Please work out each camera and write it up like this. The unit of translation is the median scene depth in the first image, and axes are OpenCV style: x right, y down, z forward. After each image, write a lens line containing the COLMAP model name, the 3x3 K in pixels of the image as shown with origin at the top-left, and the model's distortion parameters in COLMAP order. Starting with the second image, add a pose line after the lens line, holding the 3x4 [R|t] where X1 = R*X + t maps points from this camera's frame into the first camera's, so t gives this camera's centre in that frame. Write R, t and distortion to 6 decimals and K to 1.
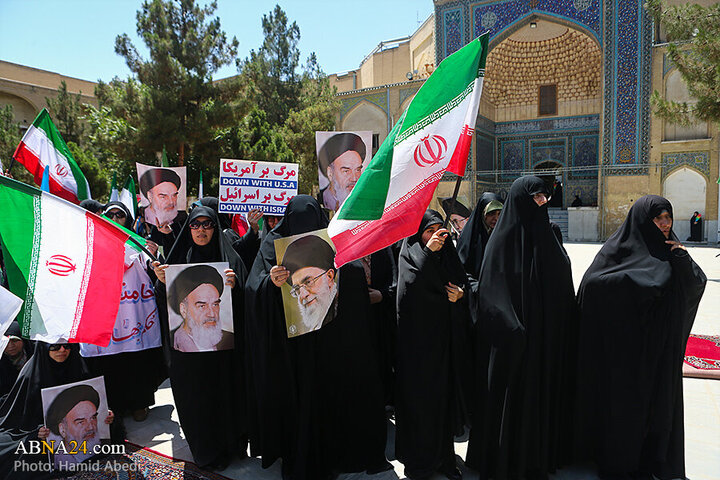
lens RADIAL K [[492.7, 0, 362.2], [0, 492.7, 246.3], [0, 0, 1]] dist [-0.107677, 0.075065]
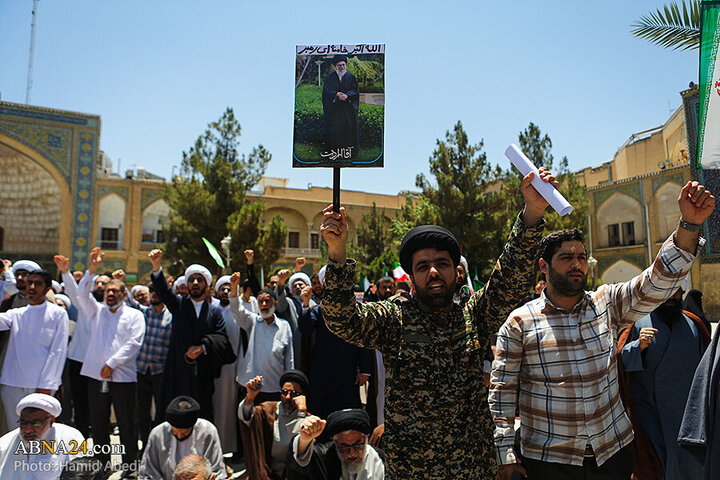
lens RADIAL K [[494.5, 0, 360.5], [0, 494.5, 240.9], [0, 0, 1]] dist [-0.104472, 0.074402]
pose [[0.862467, -0.057956, -0.502784, 0.054660], [-0.034082, 0.984516, -0.171949, 0.014772], [0.504964, 0.165437, 0.847138, -0.214626]]
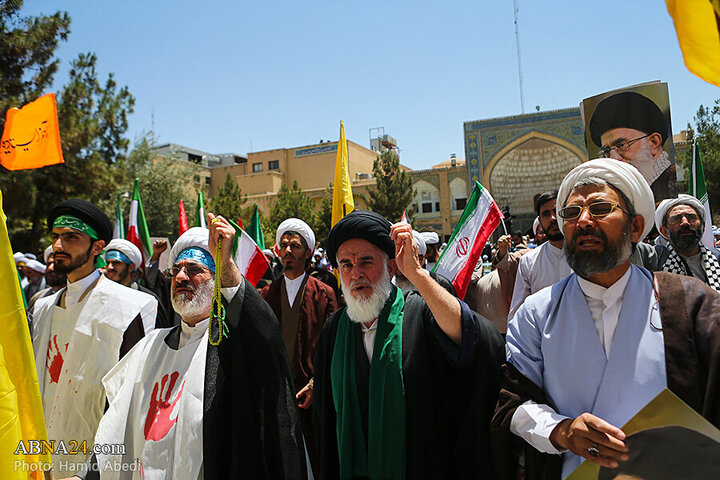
lens RADIAL K [[495.2, 0, 365.6], [0, 495.2, 242.0], [0, 0, 1]] dist [-0.111236, 0.104846]
pose [[0.169934, -0.023898, -0.985166, 0.341441], [-0.022367, 0.999355, -0.028101, 0.043985], [0.985202, 0.026810, 0.169290, -0.622549]]
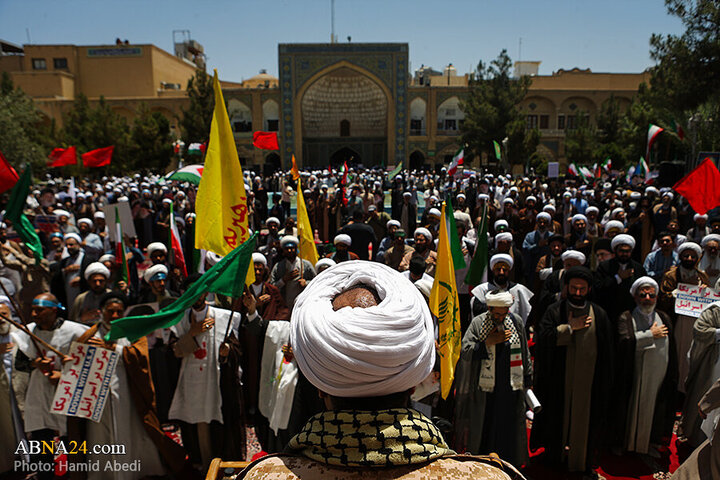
lens RADIAL K [[492.7, 0, 362.2], [0, 492.7, 246.3], [0, 0, 1]] dist [-0.107677, 0.075065]
pose [[0.530897, 0.157068, -0.832753, 0.410083], [-0.059482, 0.987157, 0.148270, 0.003306], [0.845346, -0.029182, 0.533421, -0.686945]]
